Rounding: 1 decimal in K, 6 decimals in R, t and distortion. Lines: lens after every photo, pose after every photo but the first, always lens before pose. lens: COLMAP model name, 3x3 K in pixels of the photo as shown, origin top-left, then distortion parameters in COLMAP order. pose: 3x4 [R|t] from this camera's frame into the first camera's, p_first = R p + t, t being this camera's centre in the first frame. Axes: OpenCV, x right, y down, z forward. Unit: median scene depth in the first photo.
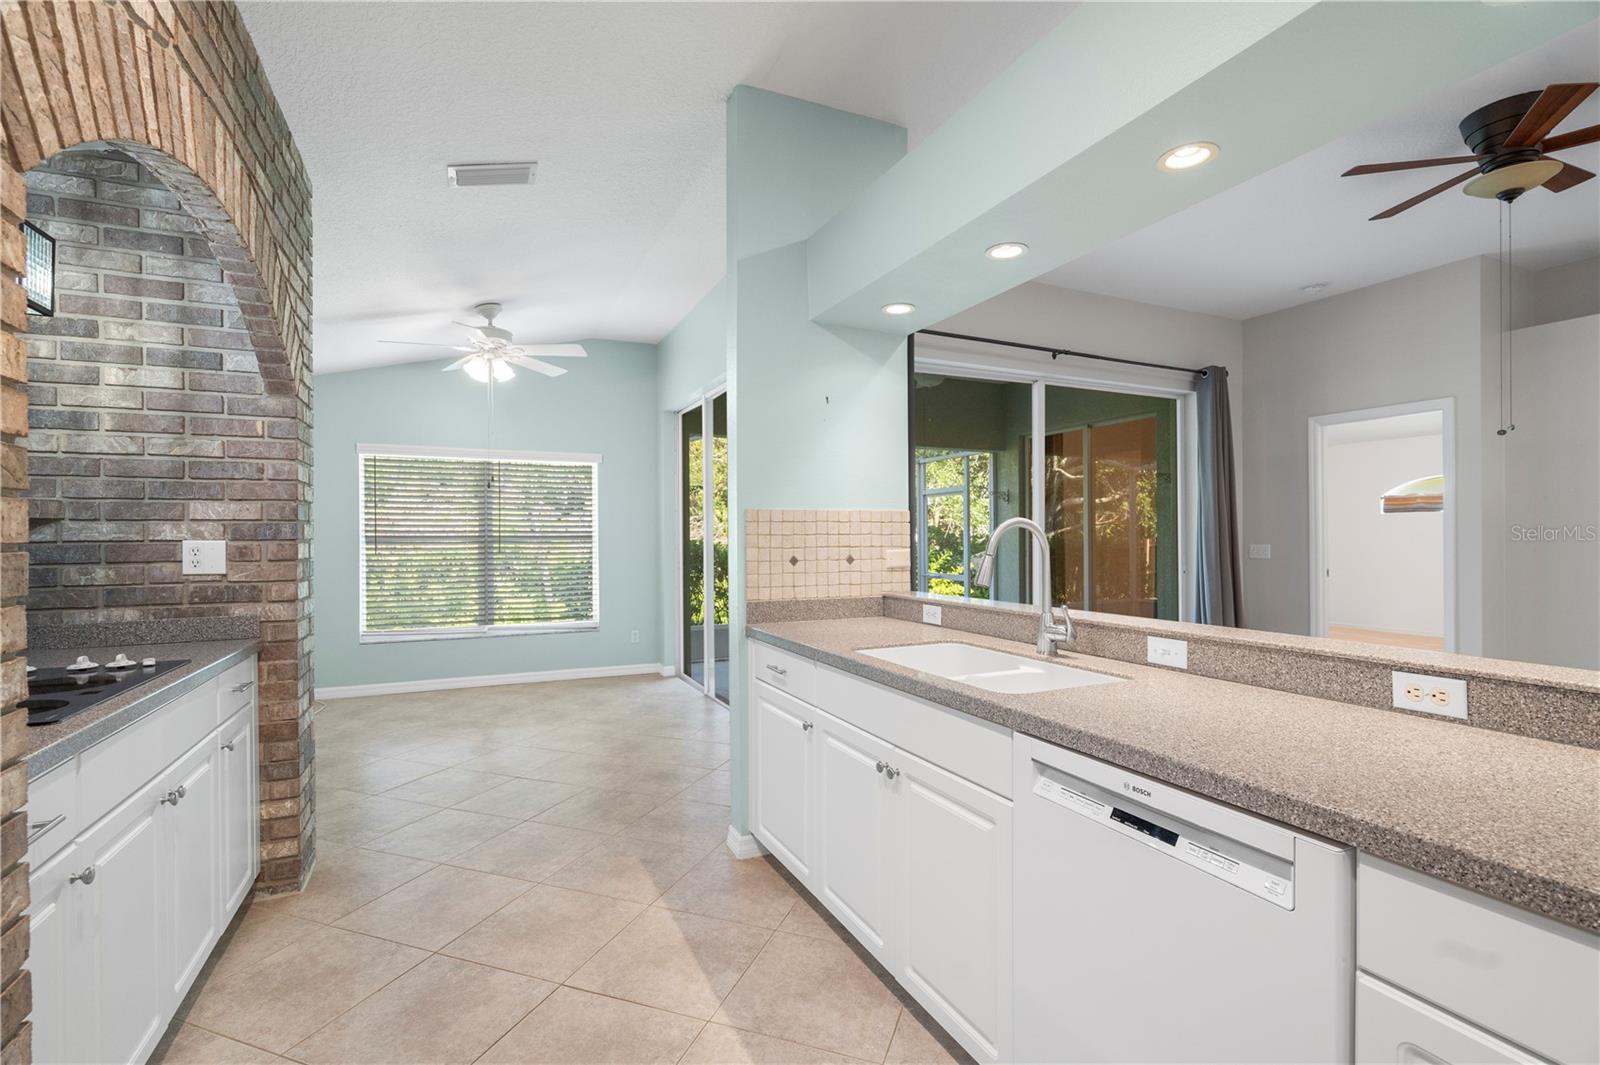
lens RADIAL K [[727.4, 0, 801.4], [0, 727.4, 540.4], [0, 0, 1]] dist [-0.004669, 0.002270]
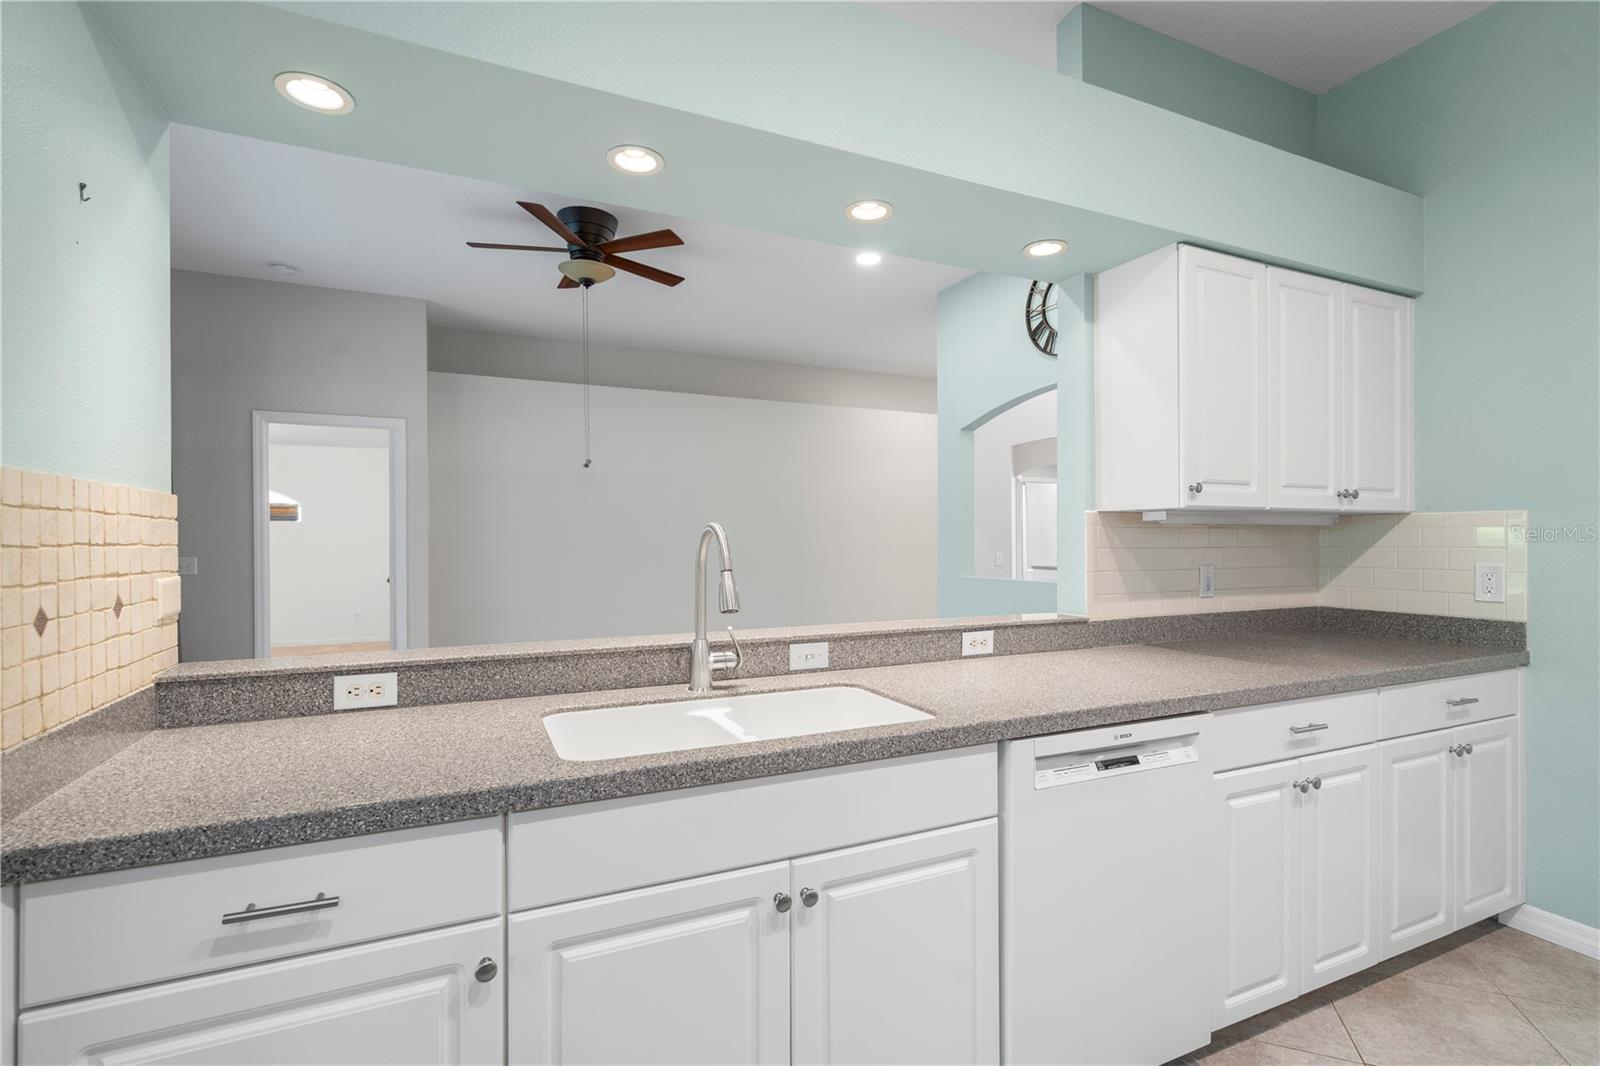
lens RADIAL K [[727.4, 0, 794.9], [0, 727.4, 525.0], [0, 0, 1]] dist [-0.004669, 0.002270]
pose [[0.002398, 0.023159, 0.999729, -0.414635], [0.005731, 0.999715, -0.023172, -0.010219], [-0.999981, 0.005785, 0.002265, 0.738667]]
